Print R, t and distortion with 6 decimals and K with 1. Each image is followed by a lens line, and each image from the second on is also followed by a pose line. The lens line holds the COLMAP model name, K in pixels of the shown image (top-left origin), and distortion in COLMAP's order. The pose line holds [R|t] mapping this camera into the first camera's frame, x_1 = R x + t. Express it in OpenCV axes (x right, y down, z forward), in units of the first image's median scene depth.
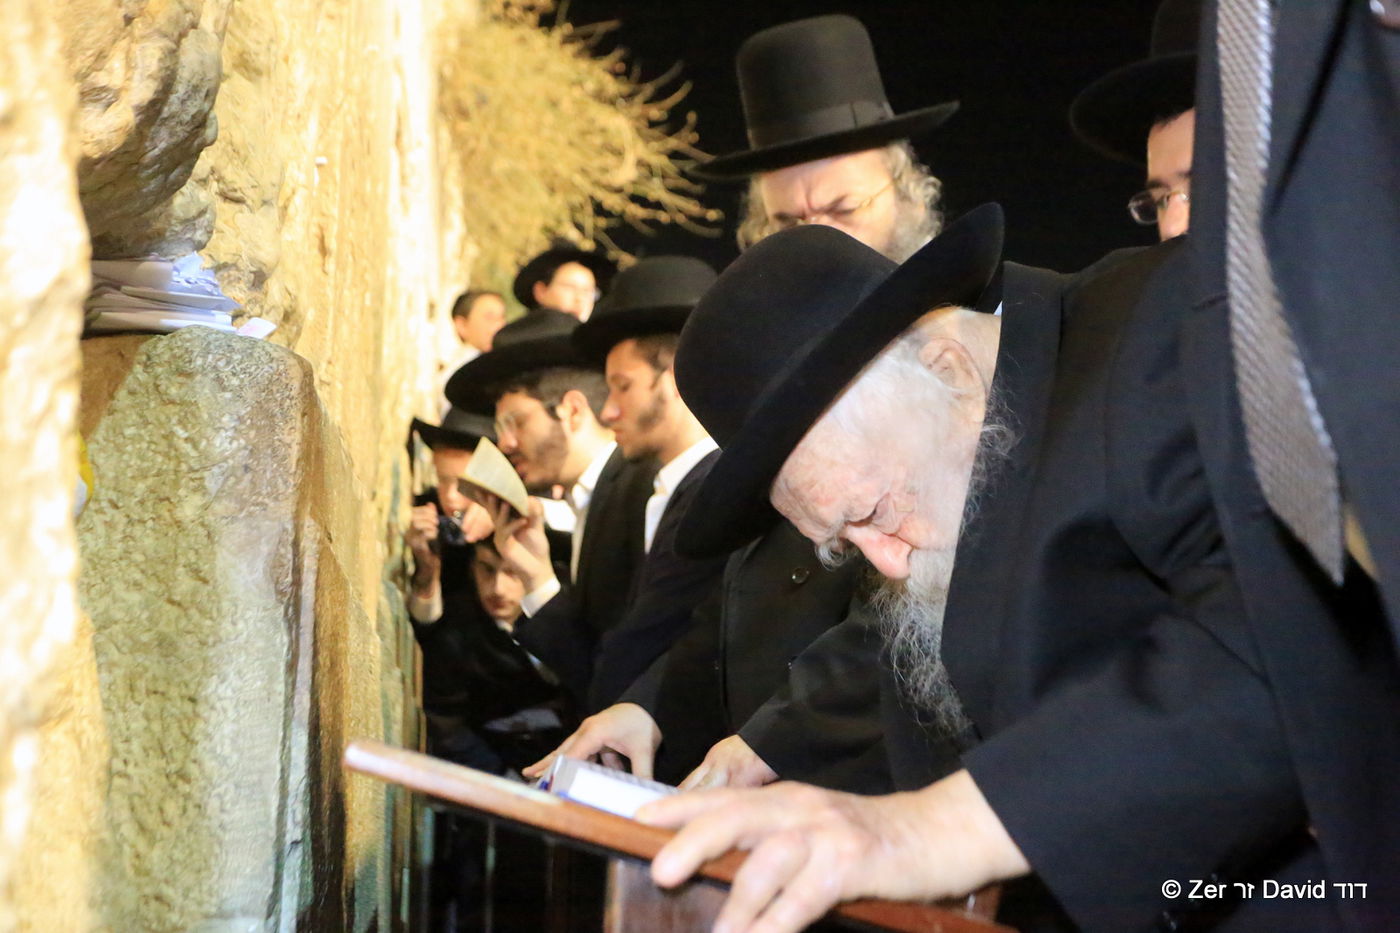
lens RADIAL K [[1497.7, 0, 717.3], [0, 1497.7, 466.1], [0, 0, 1]] dist [0.056302, -0.005872]
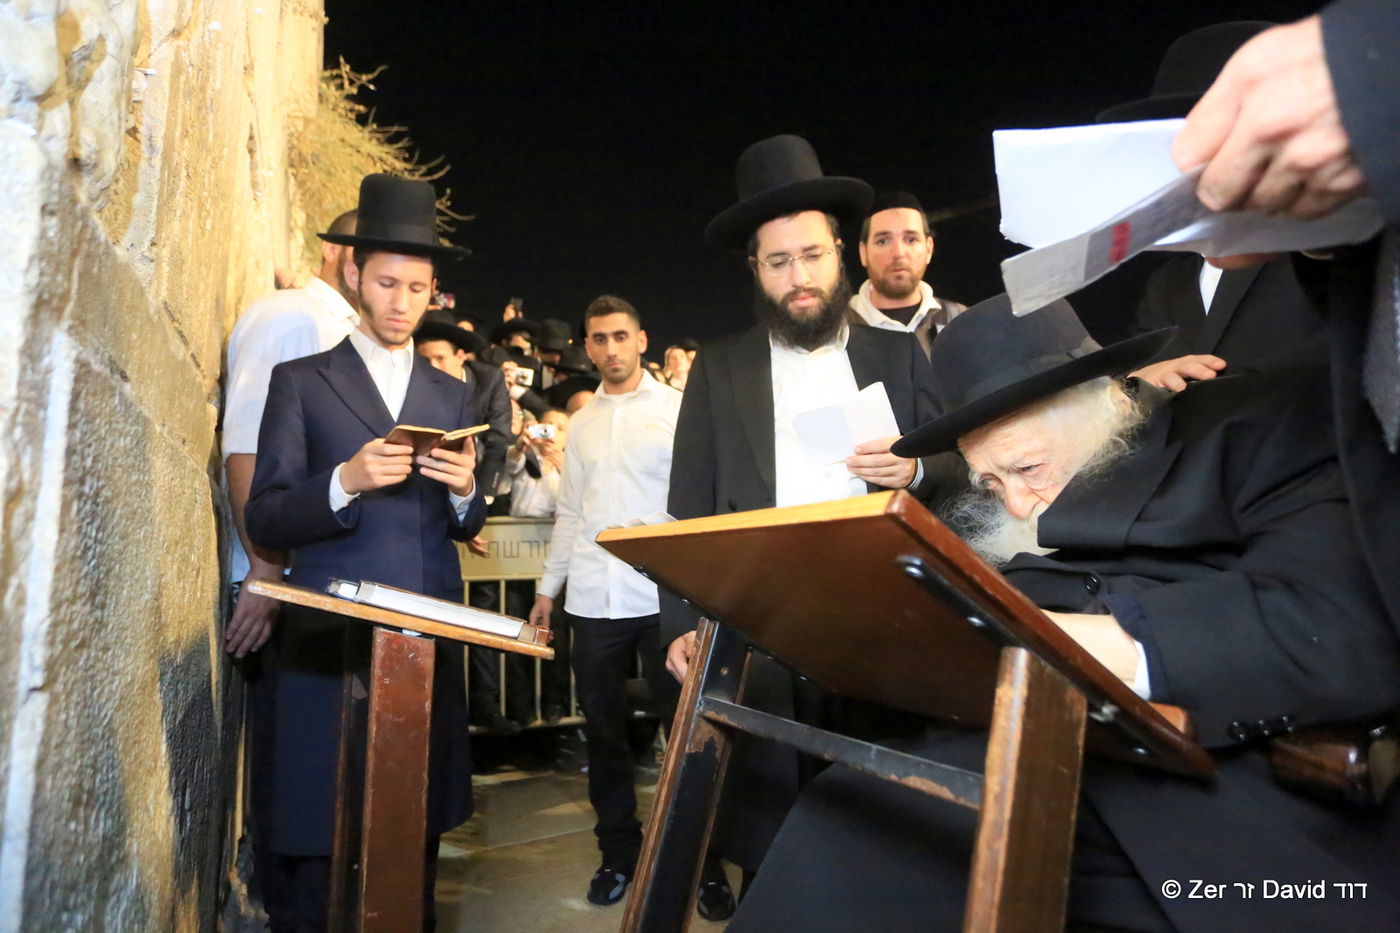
lens RADIAL K [[708.4, 0, 700.0], [0, 708.4, 466.5], [0, 0, 1]] dist [-0.060949, 0.025453]
pose [[0.938567, 0.030154, 0.343777, -0.051756], [-0.057707, 0.995863, 0.070197, 0.066916], [-0.340238, -0.085723, 0.936424, 0.502307]]
